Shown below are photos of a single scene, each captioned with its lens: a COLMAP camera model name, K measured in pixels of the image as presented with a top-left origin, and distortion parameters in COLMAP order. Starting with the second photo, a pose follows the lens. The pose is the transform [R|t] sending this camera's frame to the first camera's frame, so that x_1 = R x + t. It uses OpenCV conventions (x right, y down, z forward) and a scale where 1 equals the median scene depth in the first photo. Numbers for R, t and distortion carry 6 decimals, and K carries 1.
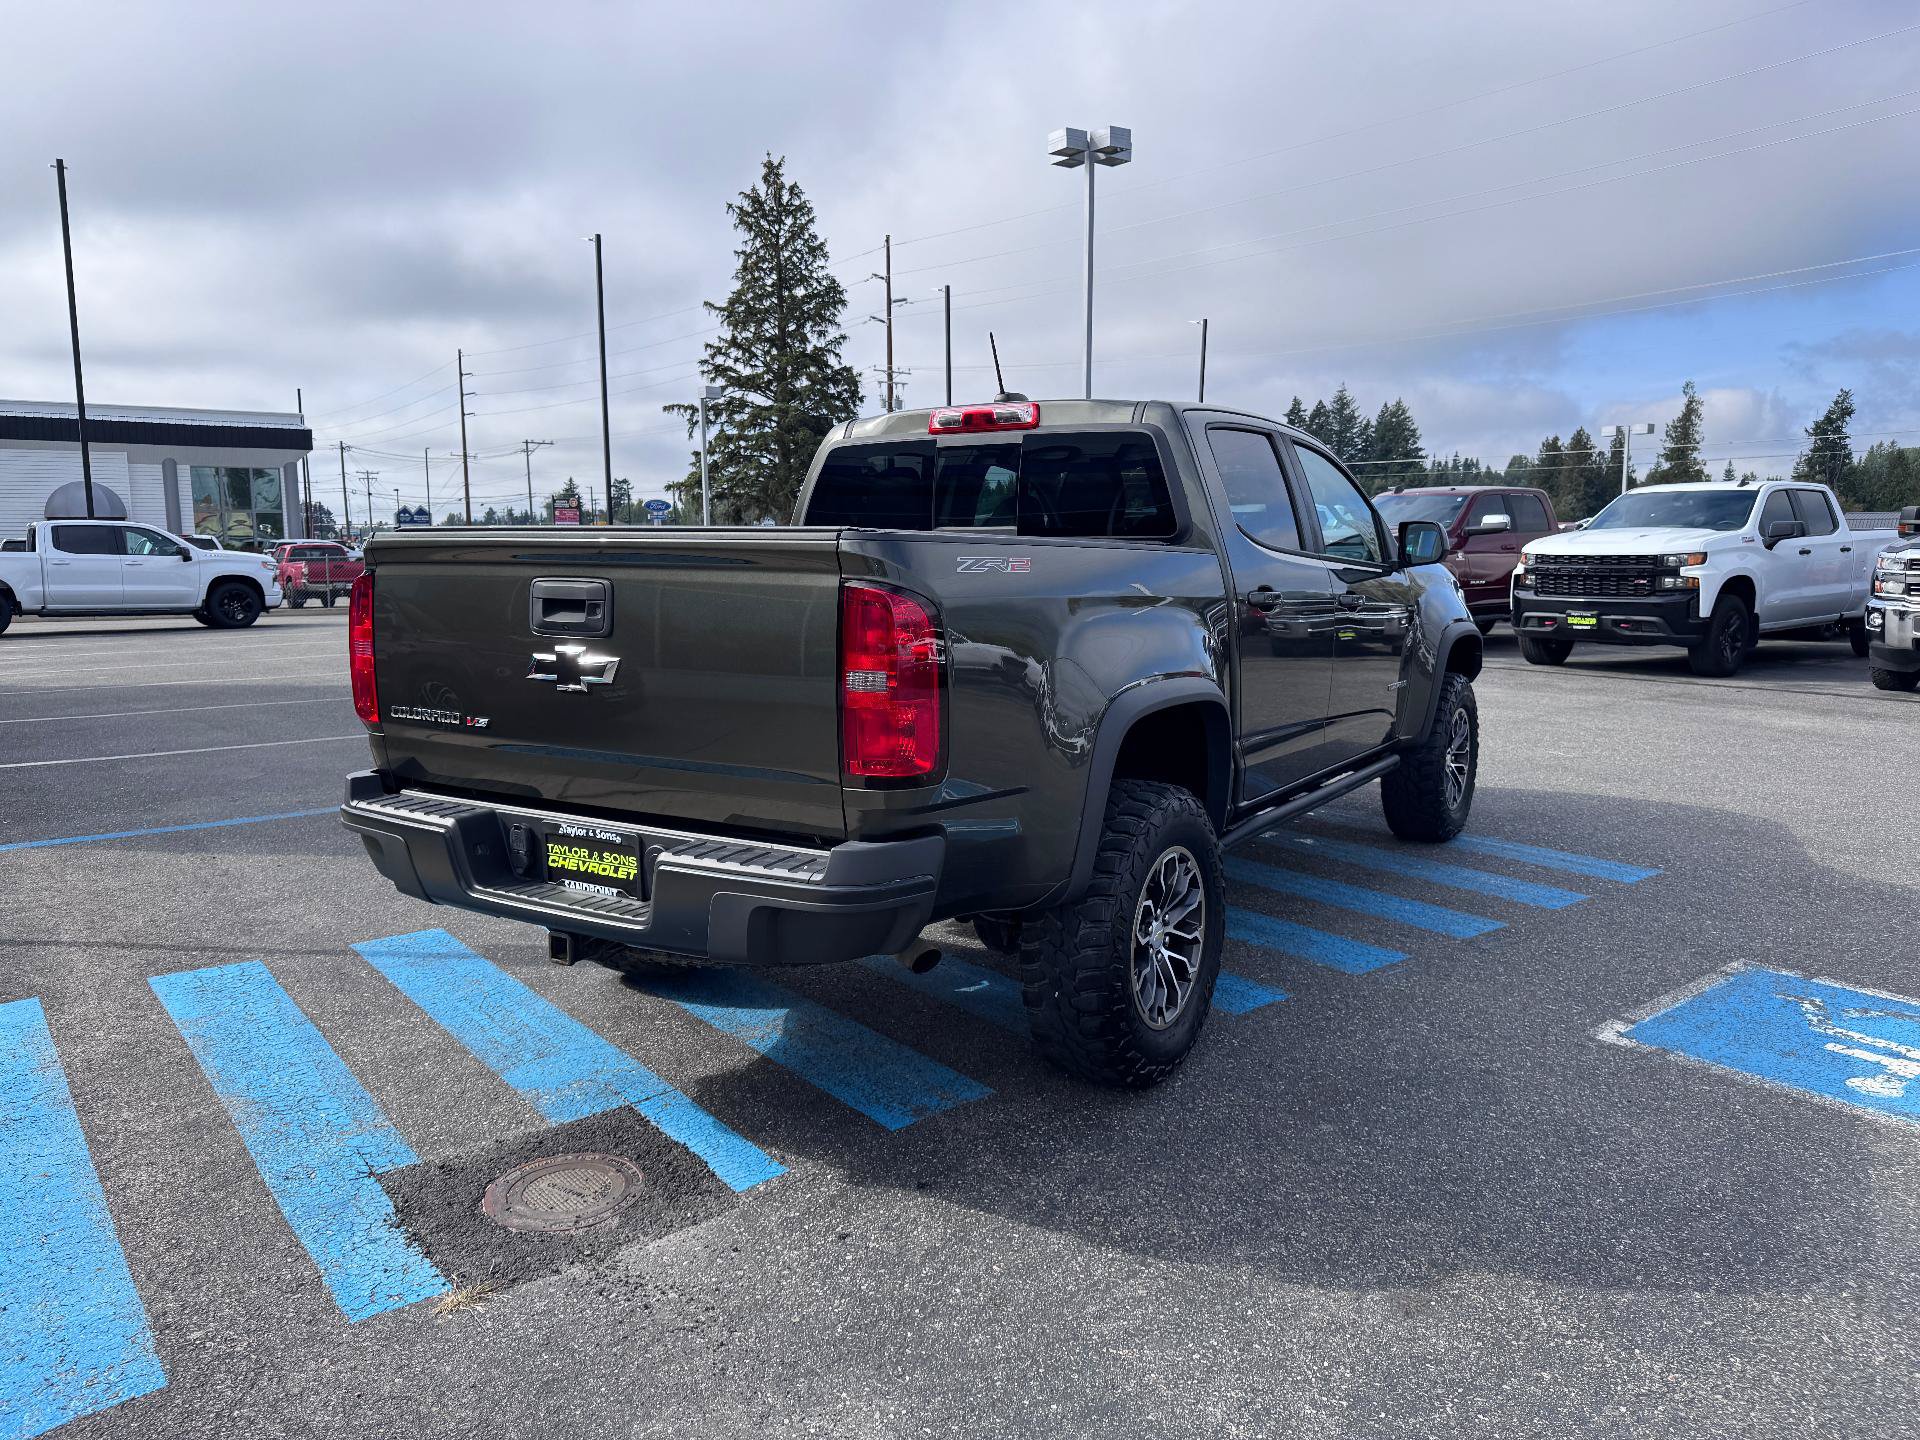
lens RADIAL K [[1343.1, 0, 954.9], [0, 1343.1, 726.0], [0, 0, 1]] dist [0.052633, -0.056451]
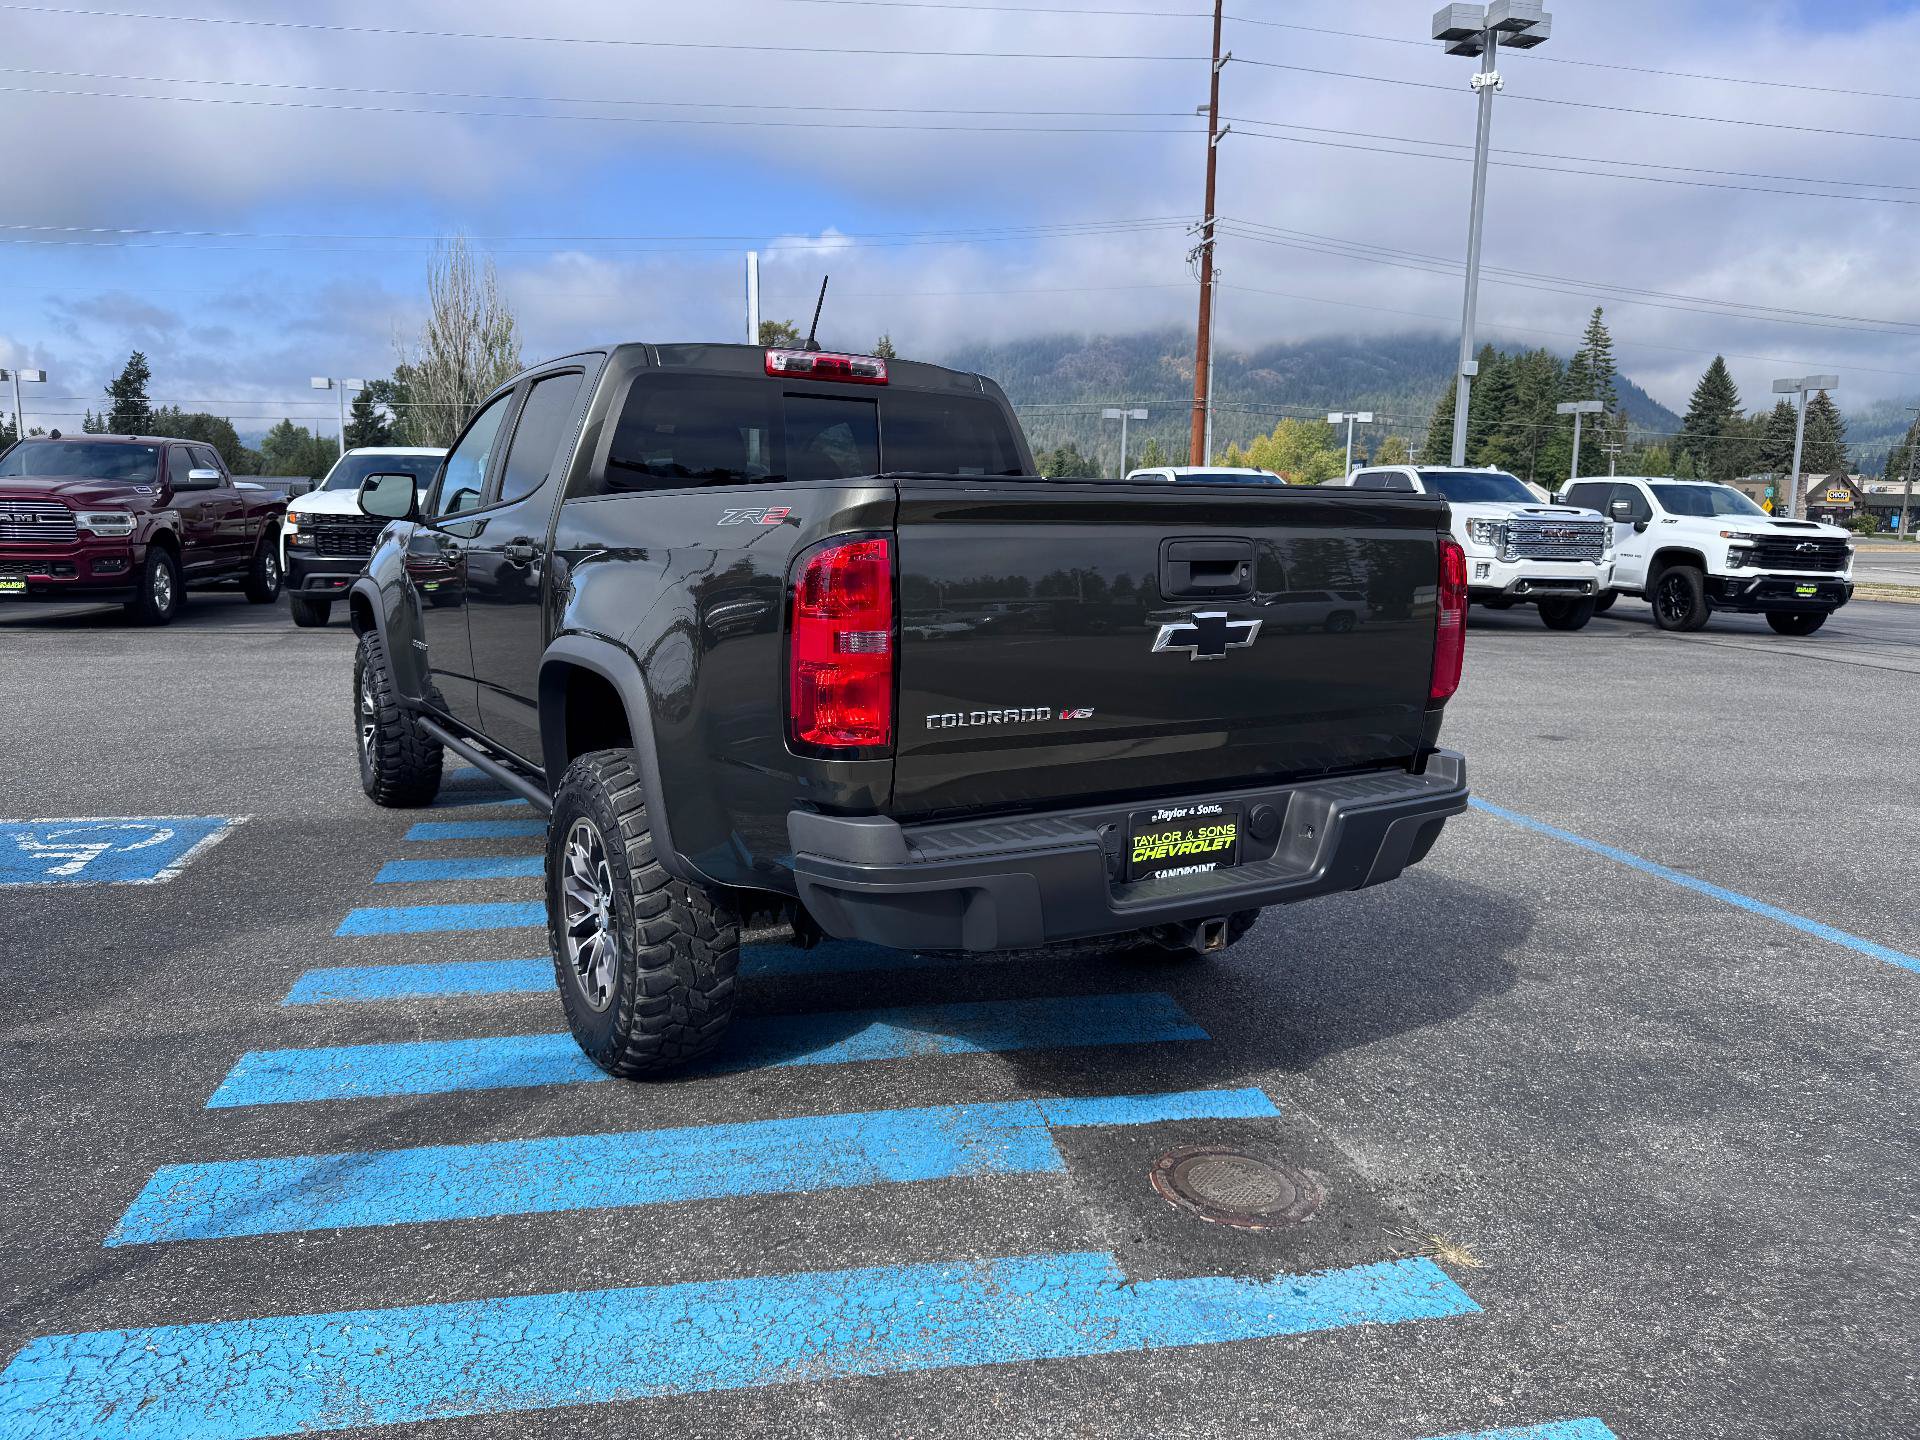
lens RADIAL K [[1344.2, 0, 960.0], [0, 1344.2, 720.0], [0, 0, 1]] dist [0.073072, -0.110750]
pose [[0.439416, -0.124294, 0.889643, -0.920939], [0.102263, 0.990864, 0.087925, -0.064643], [-0.892444, 0.052342, 0.448112, 0.570497]]
